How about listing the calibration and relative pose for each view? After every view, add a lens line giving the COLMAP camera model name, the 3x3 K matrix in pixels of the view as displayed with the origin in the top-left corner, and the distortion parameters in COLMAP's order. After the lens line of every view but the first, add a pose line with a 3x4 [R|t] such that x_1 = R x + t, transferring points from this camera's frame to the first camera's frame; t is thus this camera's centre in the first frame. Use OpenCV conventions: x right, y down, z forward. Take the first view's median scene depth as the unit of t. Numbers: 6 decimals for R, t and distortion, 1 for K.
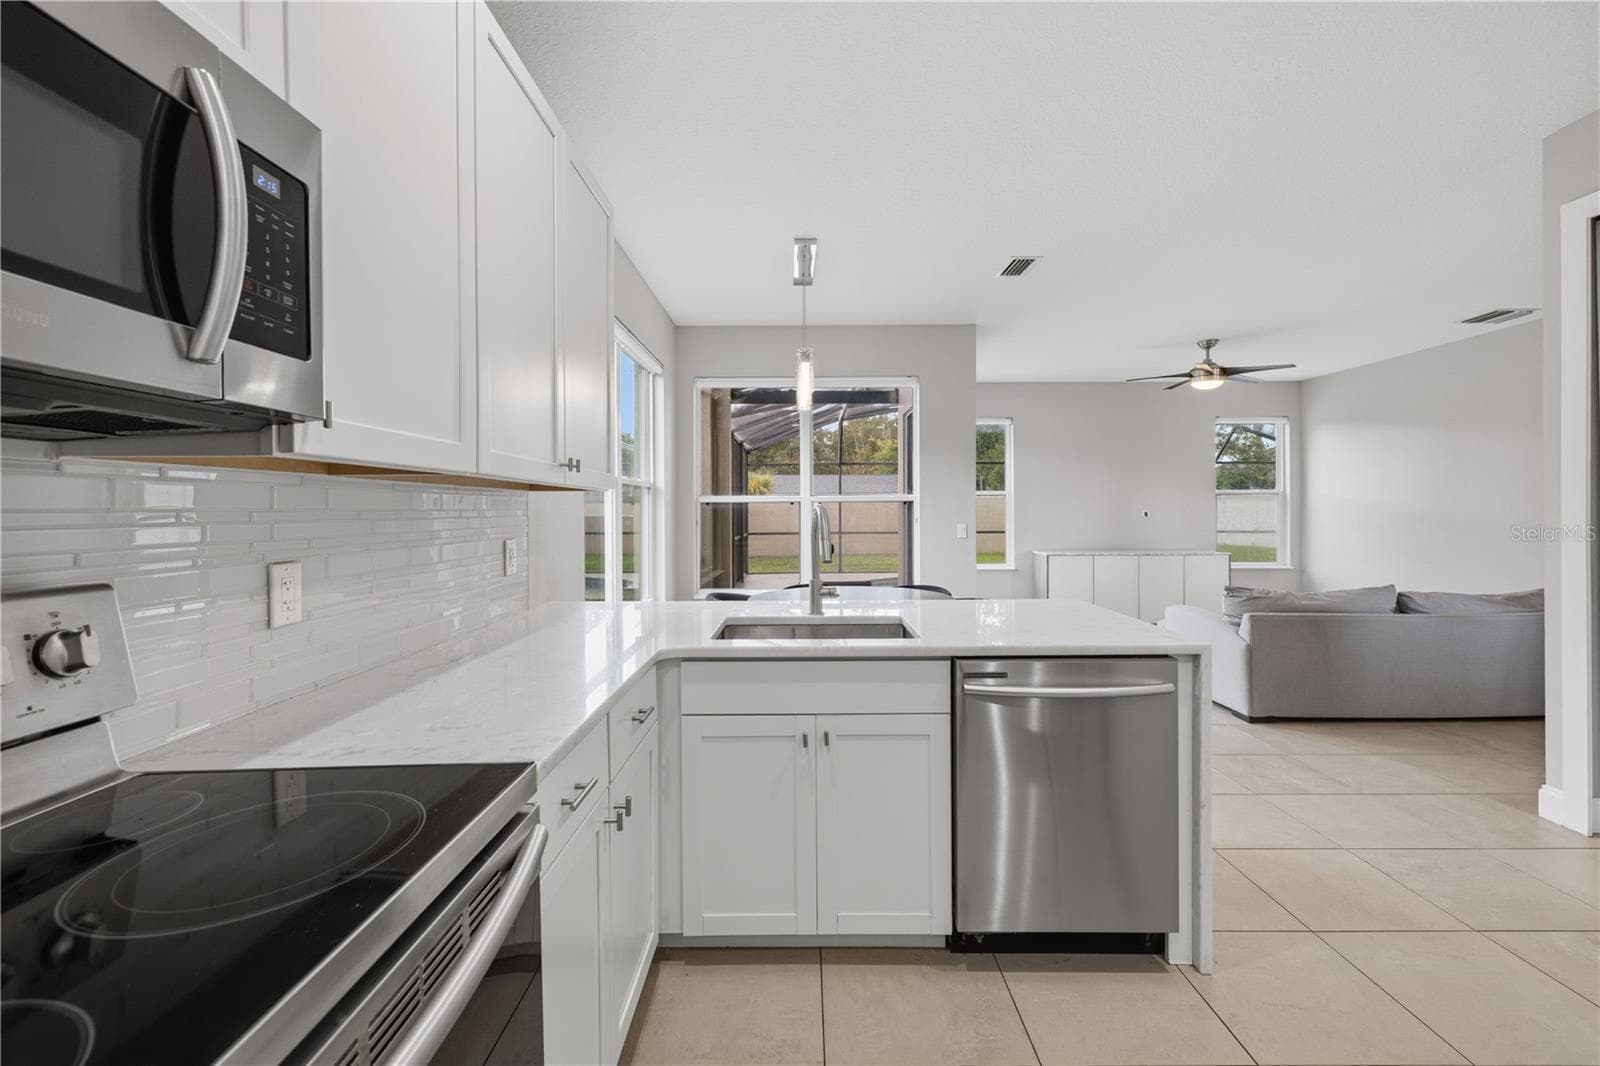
lens RADIAL K [[689.5, 0, 803.4], [0, 689.5, 512.7], [0, 0, 1]] dist [0.024478, -0.013691]
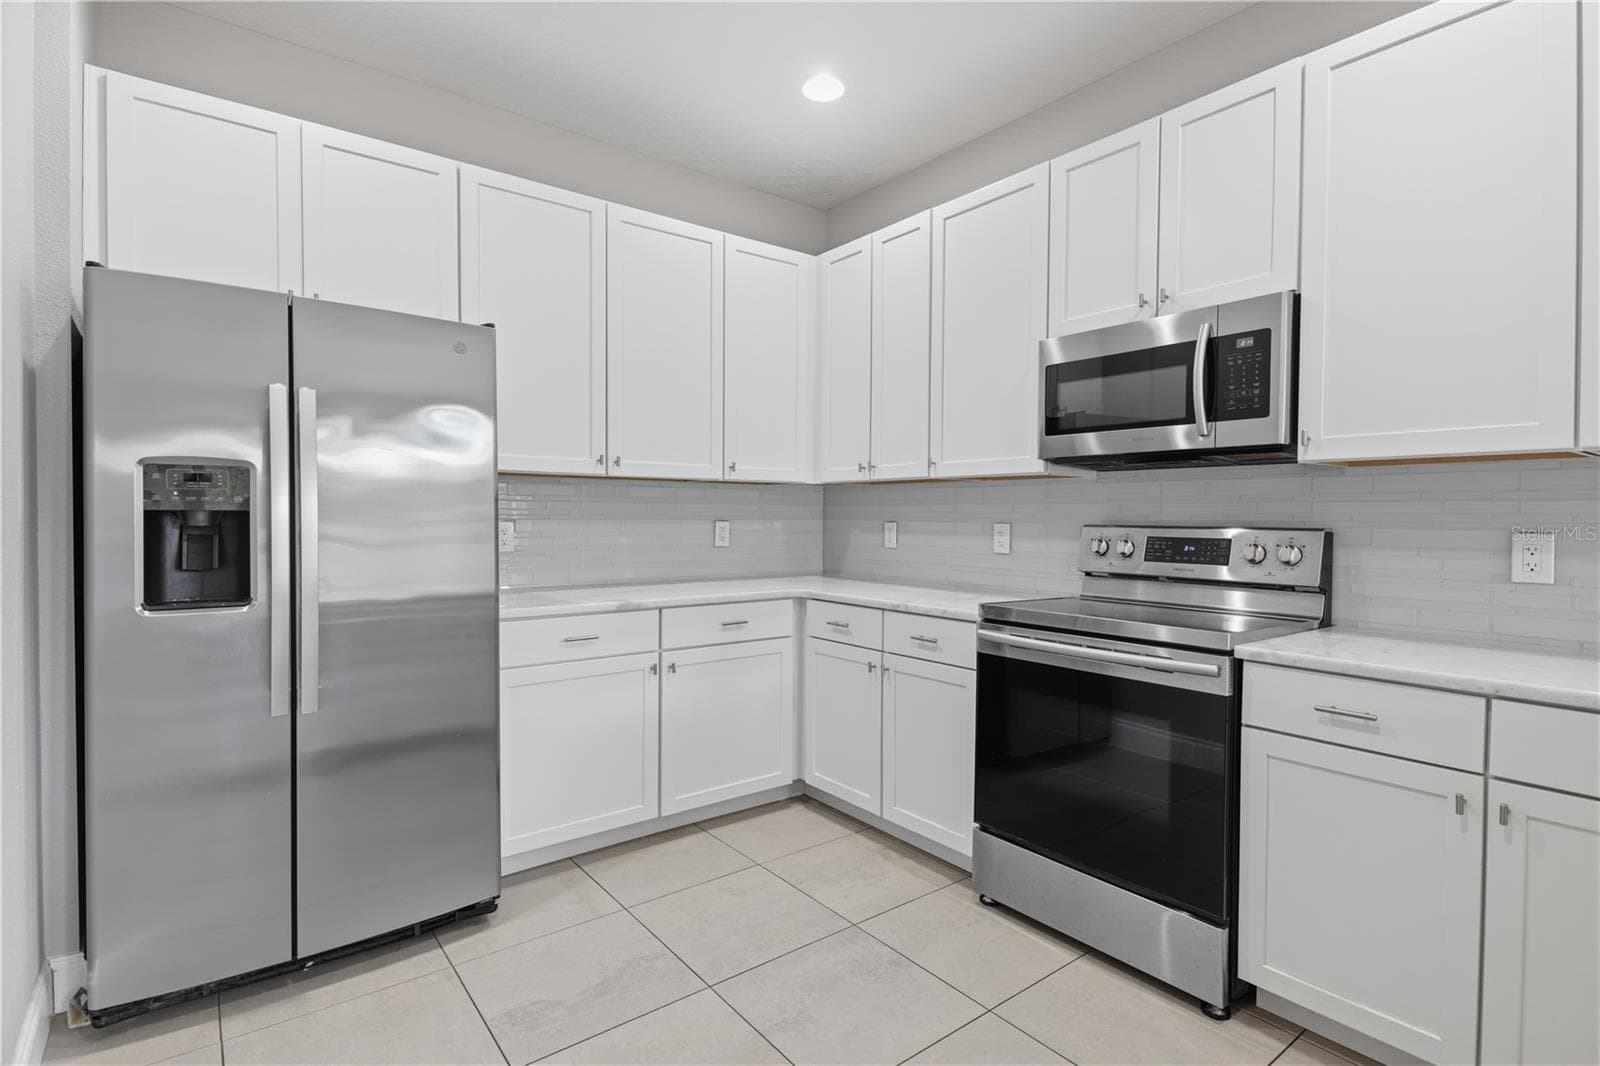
lens RADIAL K [[786.6, 0, 800.0], [0, 786.6, 533.0], [0, 0, 1]] dist [0.010767, -0.000004]
pose [[-0.803630, 0.013057, -0.594986, 0.833115], [-0.005030, 0.999575, 0.028730, 0.027751], [0.595108, 0.026081, -0.803222, 0.984663]]
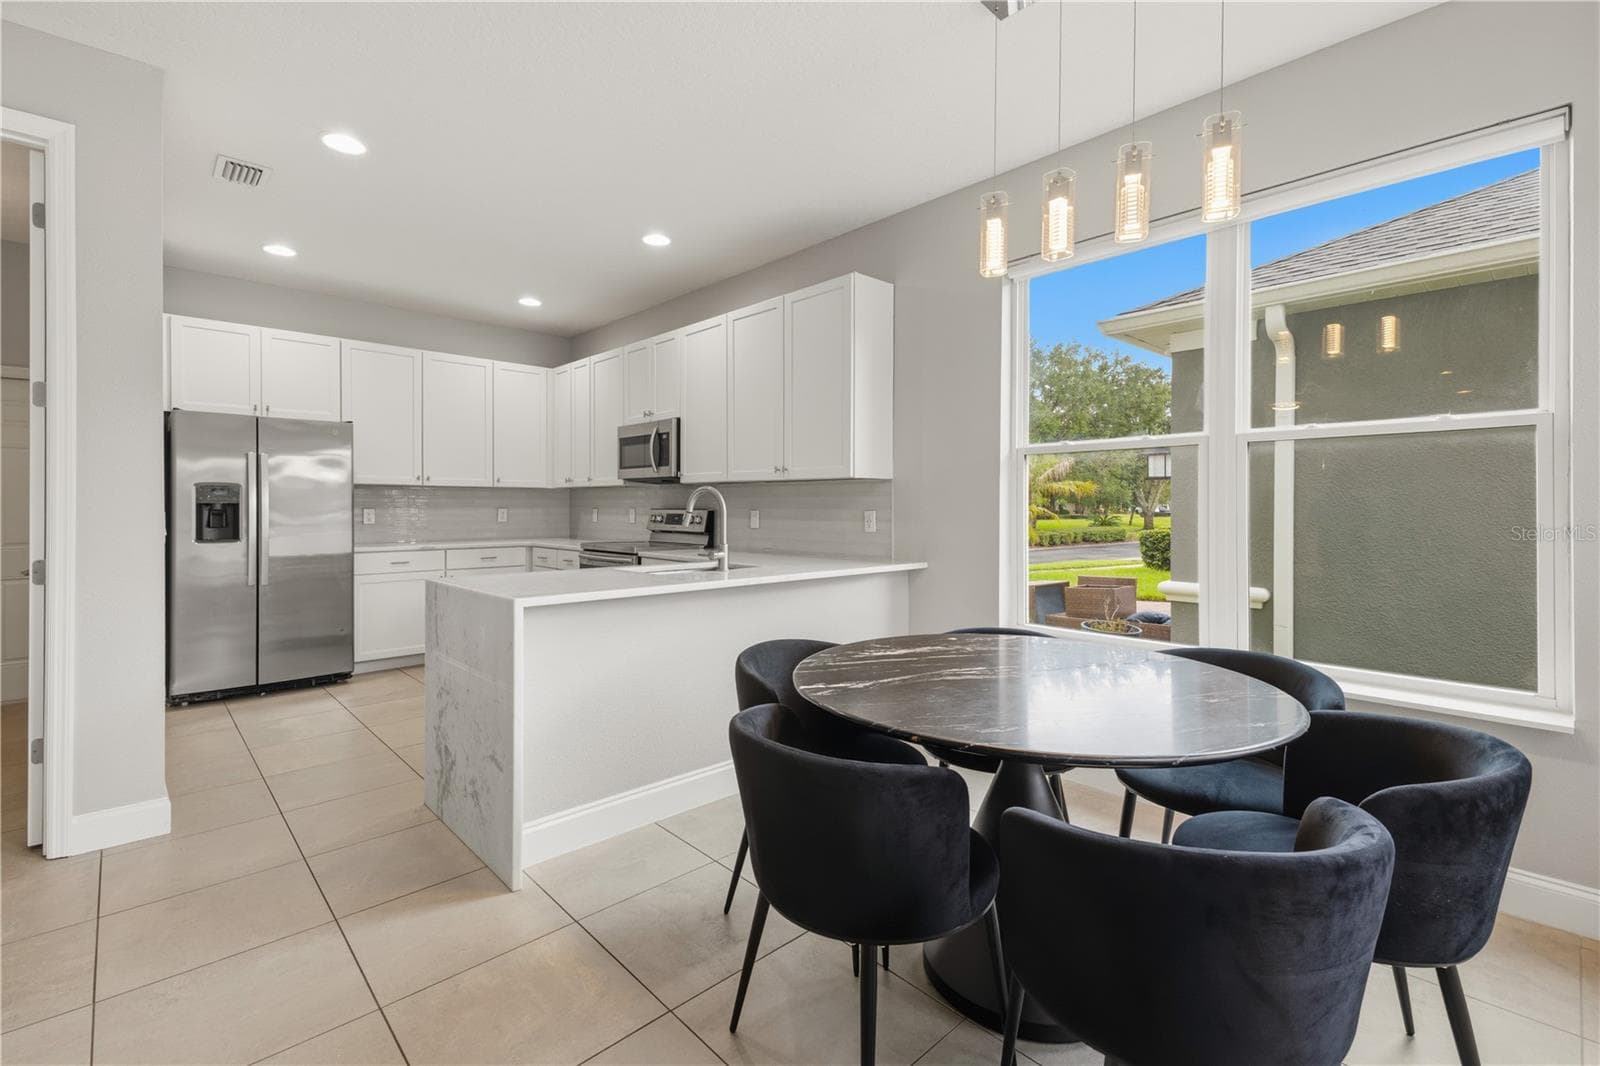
lens RADIAL K [[689.5, 0, 803.4], [0, 689.5, 512.7], [0, 0, 1]] dist [0.024478, -0.013691]
pose [[-0.729675, 0.008815, -0.683737, 1.005077], [-0.001545, 0.999893, 0.014540, 0.026929], [0.683792, 0.011666, -0.729584, 2.635580]]
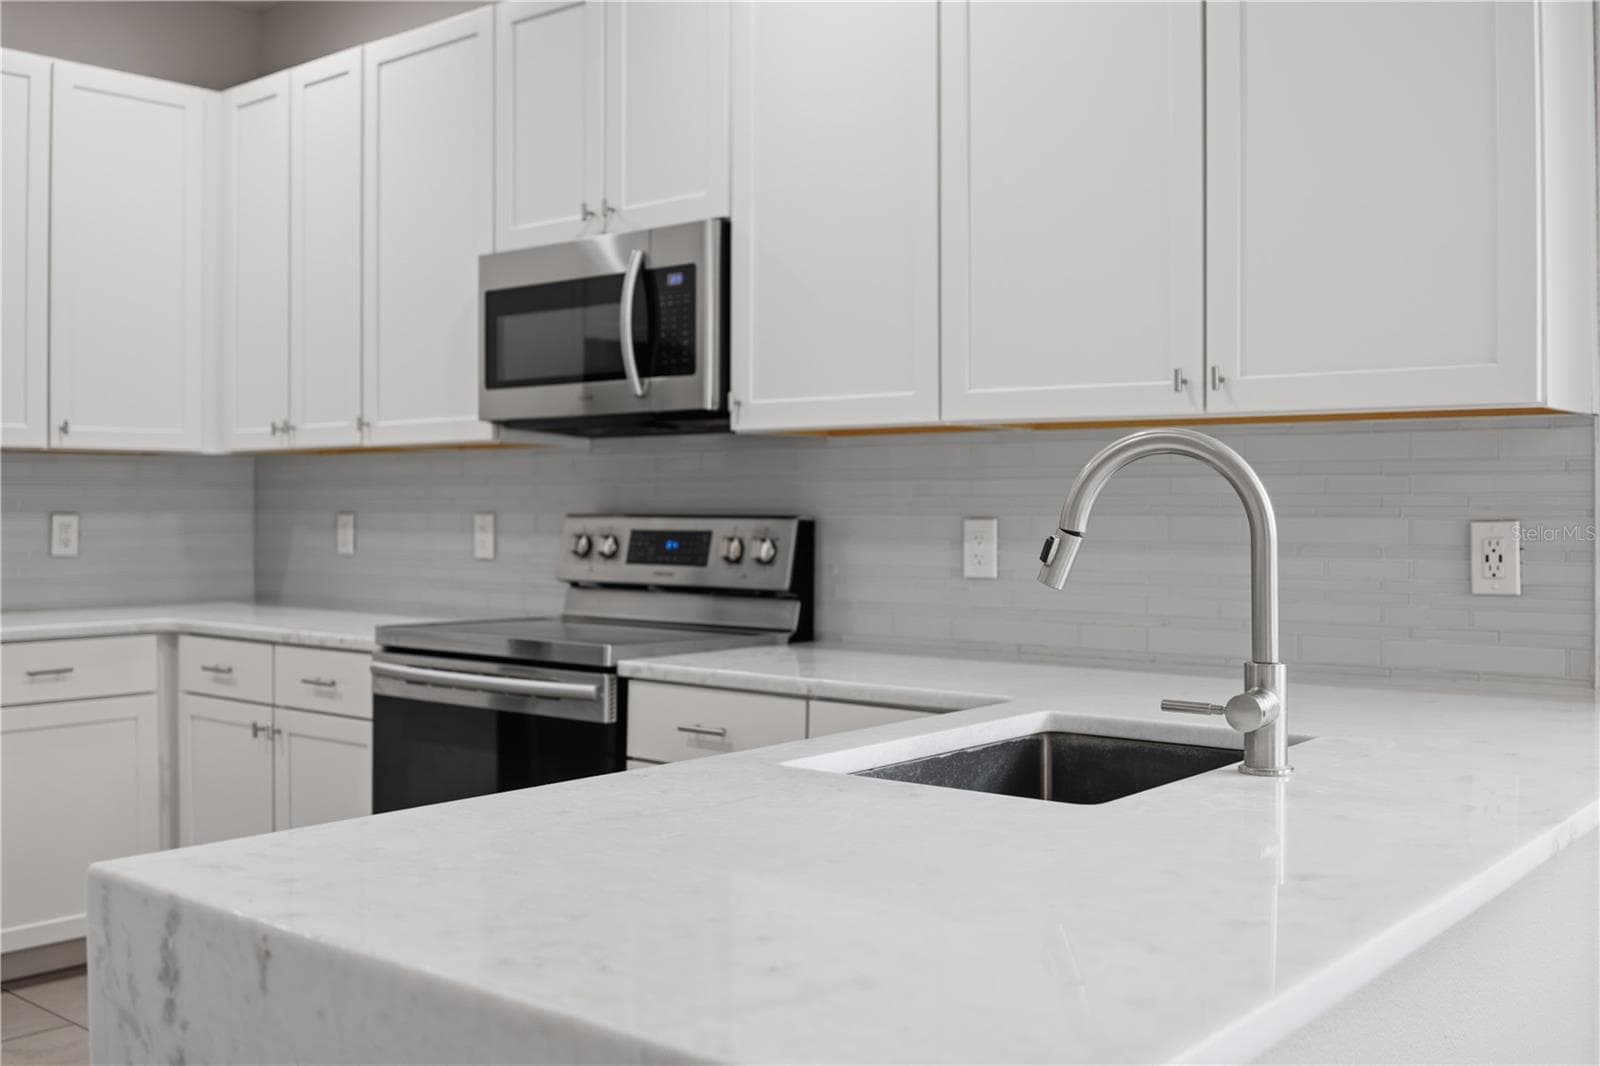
lens RADIAL K [[1559.7, 0, 800.0], [0, 1559.7, 533.0], [0, 0, 1]] dist [-0.060069, -0.014612]
pose [[-0.645034, 0.017834, -0.763945, 0.891100], [-0.000404, 0.999720, 0.023679, 0.027967], [0.764153, 0.015582, -0.644846, 1.680119]]
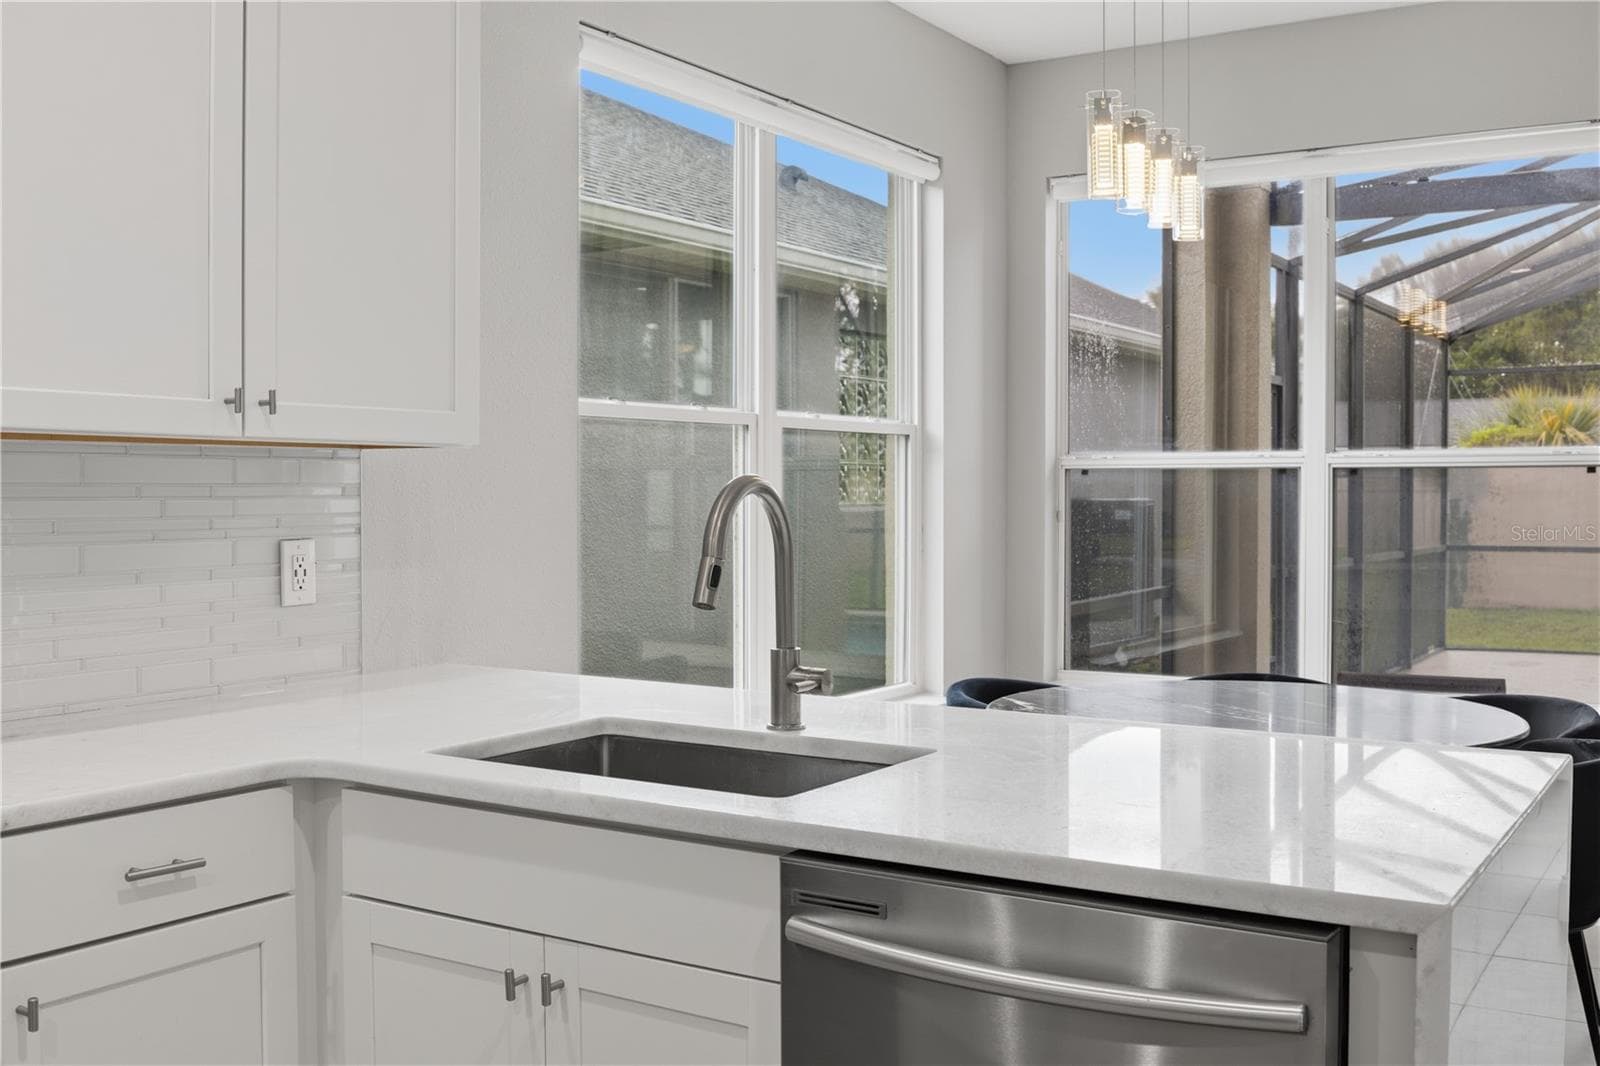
lens RADIAL K [[1622.2, 0, 806.3], [0, 1622.2, 513.8], [0, 0, 1]] dist [-0.052695, 0.002231]
pose [[0.837238, 0.014914, -0.546635, 0.747914], [-0.007287, 0.999844, 0.016118, -0.005525], [0.546790, -0.009512, 0.837216, 0.204346]]
